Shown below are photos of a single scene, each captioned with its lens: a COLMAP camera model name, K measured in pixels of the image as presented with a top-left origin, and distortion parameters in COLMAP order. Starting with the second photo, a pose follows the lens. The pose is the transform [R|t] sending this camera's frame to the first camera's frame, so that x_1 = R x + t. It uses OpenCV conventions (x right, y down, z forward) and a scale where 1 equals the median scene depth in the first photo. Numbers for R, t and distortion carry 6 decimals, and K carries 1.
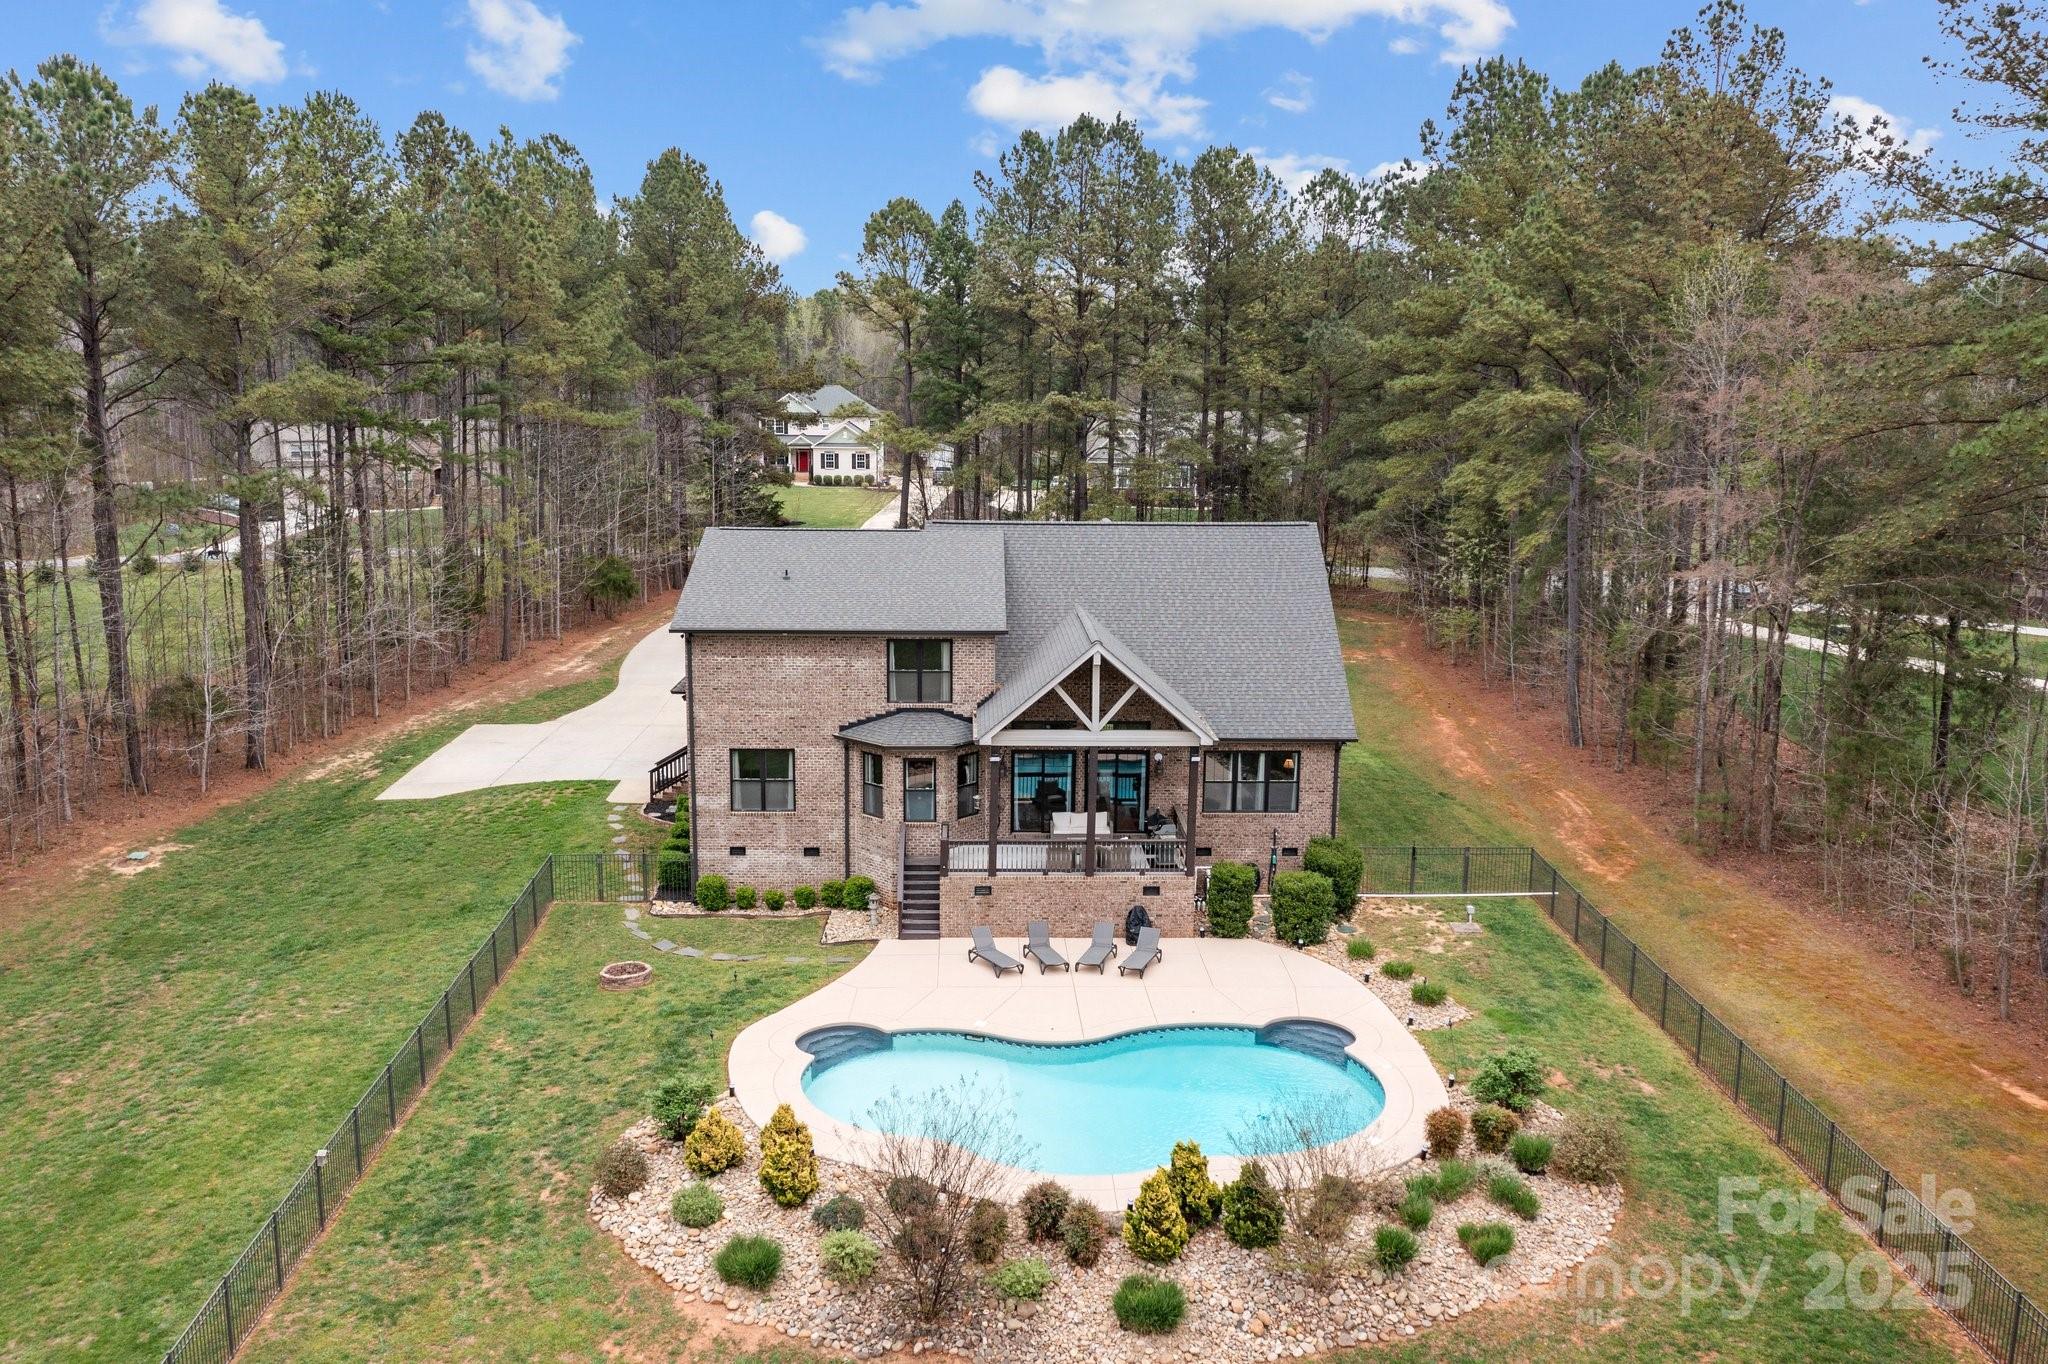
lens RADIAL K [[1620.6, 0, 1023.7], [0, 1620.6, 675.3], [0, 0, 1]] dist [-0.012721, 0.005286]
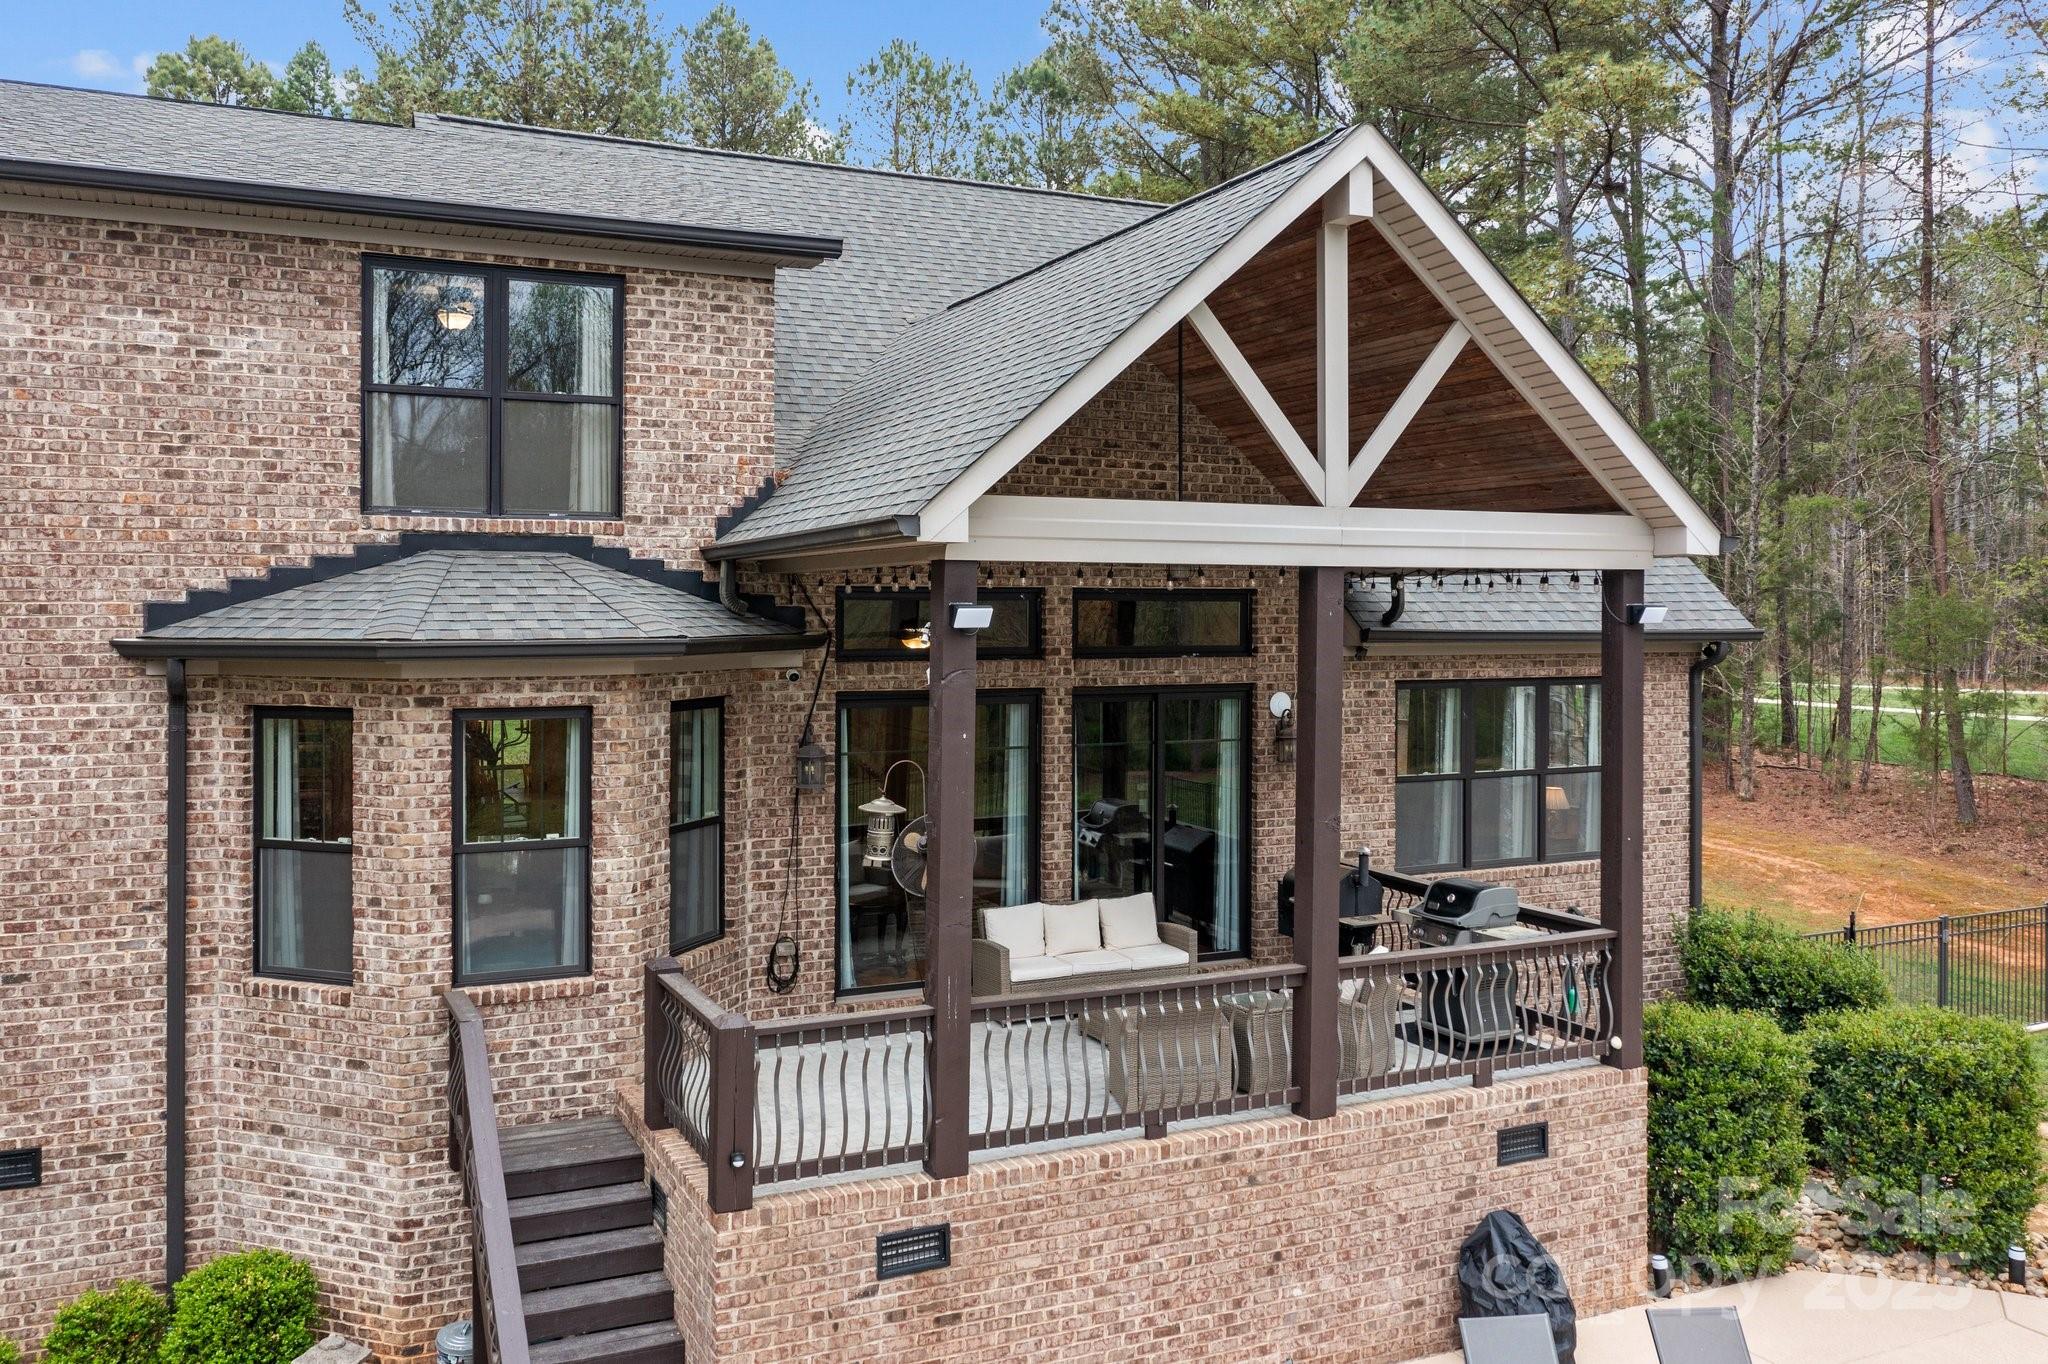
lens RADIAL K [[1645.1, 0, 1023.7], [0, 1645.1, 604.3], [0, 0, 1]] dist [-0.014357, -0.002912]
pose [[0.916150, -0.006121, 0.400789, -0.098068], [0.075257, 0.984729, -0.156988, 0.083529], [-0.393708, 0.173987, 0.902620, 0.780841]]
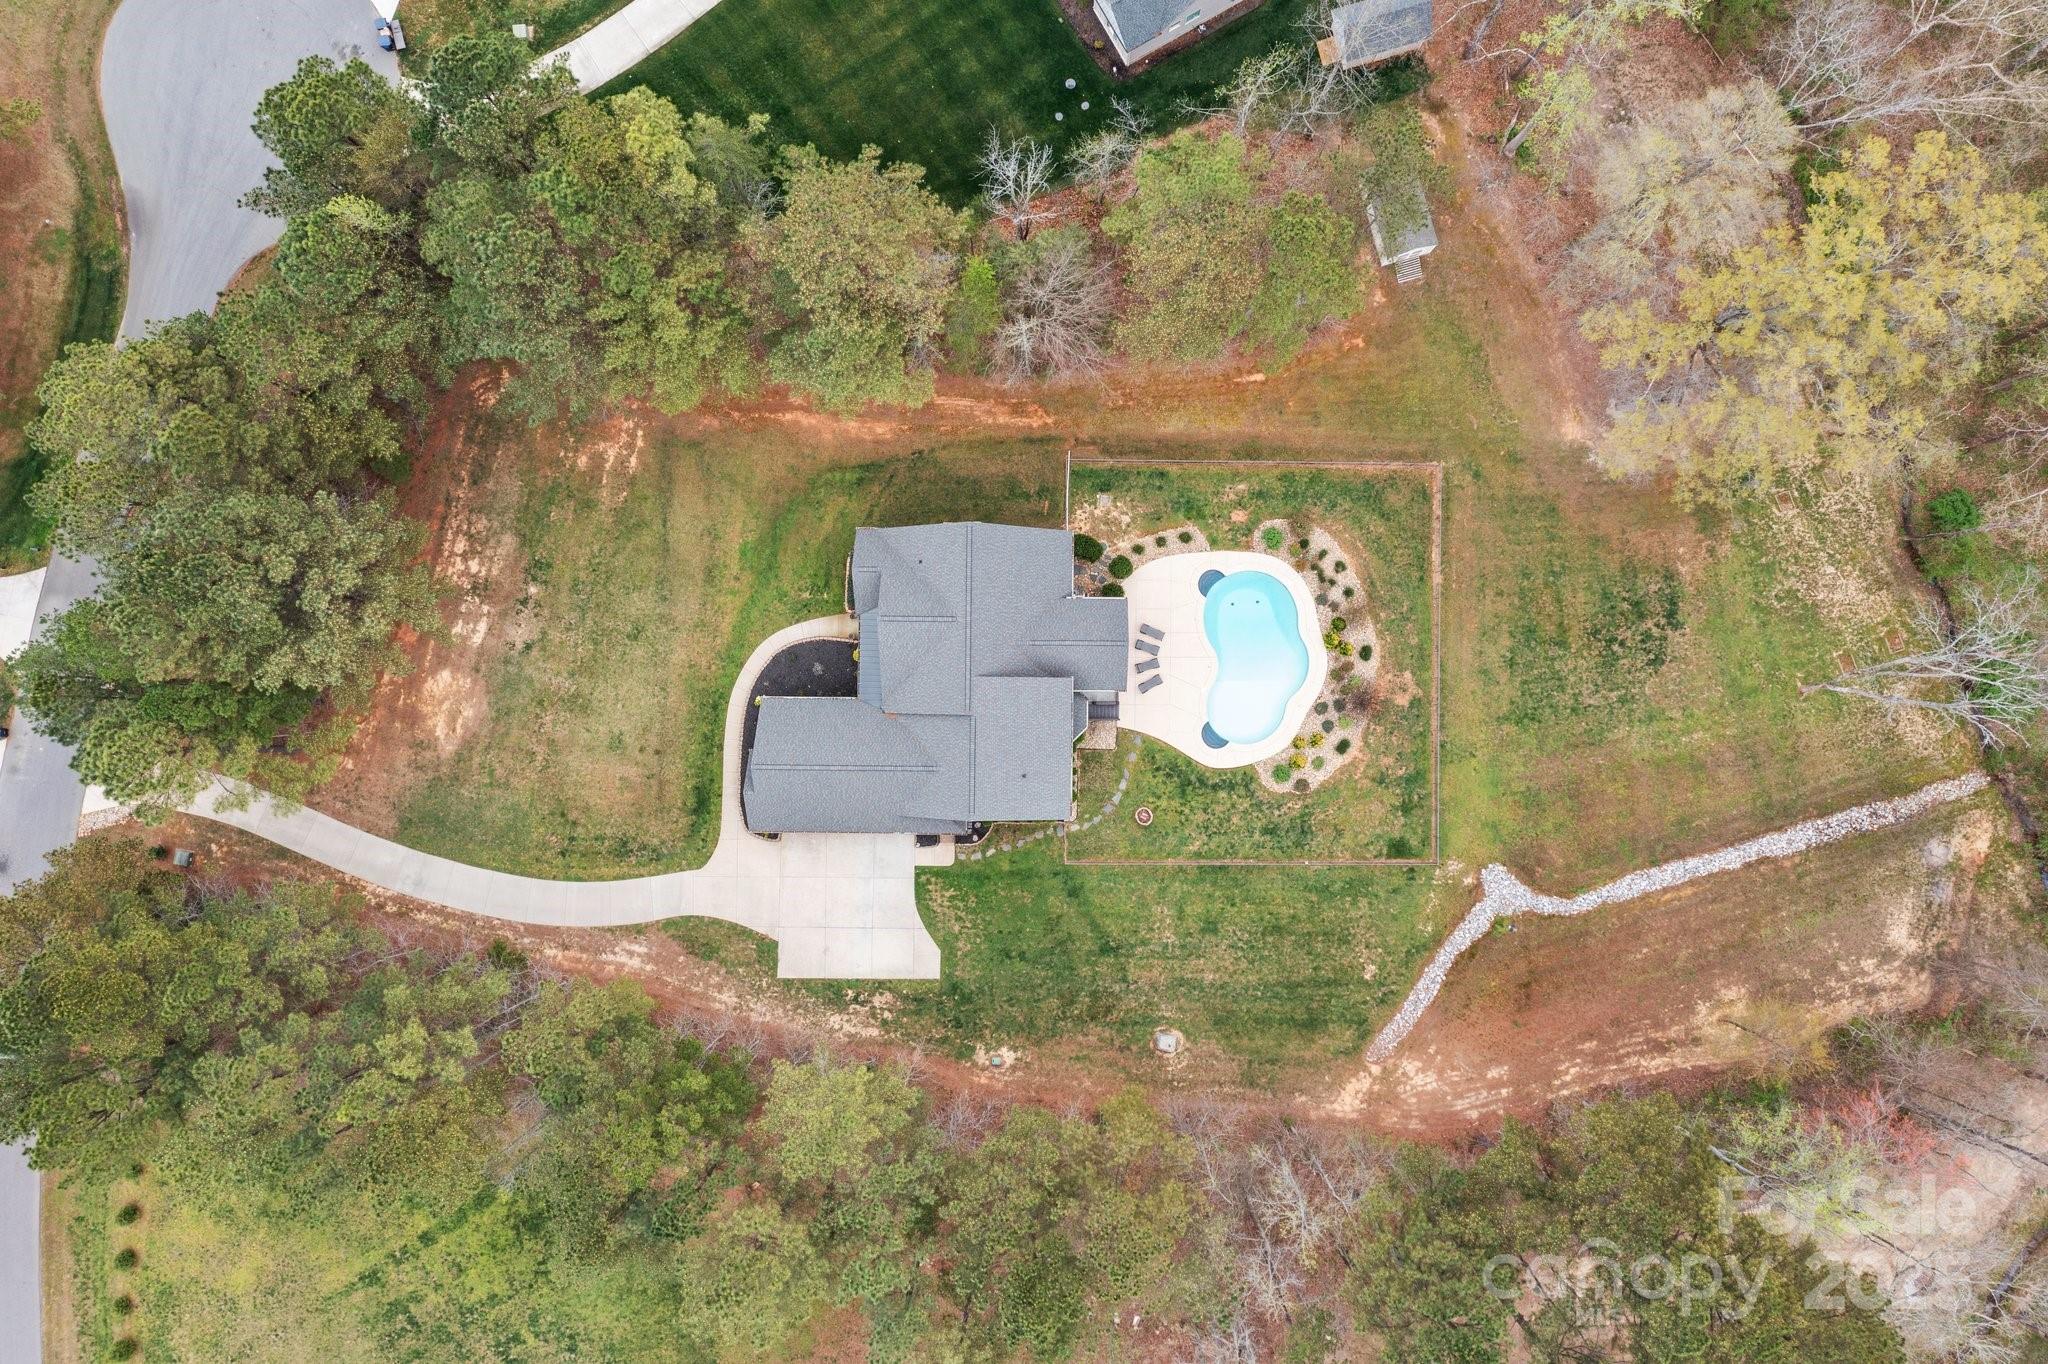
lens RADIAL K [[1637.5, 0, 1023.7], [0, 1637.5, 637.0], [0, 0, 1]] dist [-0.014922, -0.000854]
pose [[0.036115, -0.999310, 0.008670, 0.029443], [0.198138, 0.015663, 0.980049, -2.502746], [-0.979509, -0.033677, 0.198567, 0.620955]]
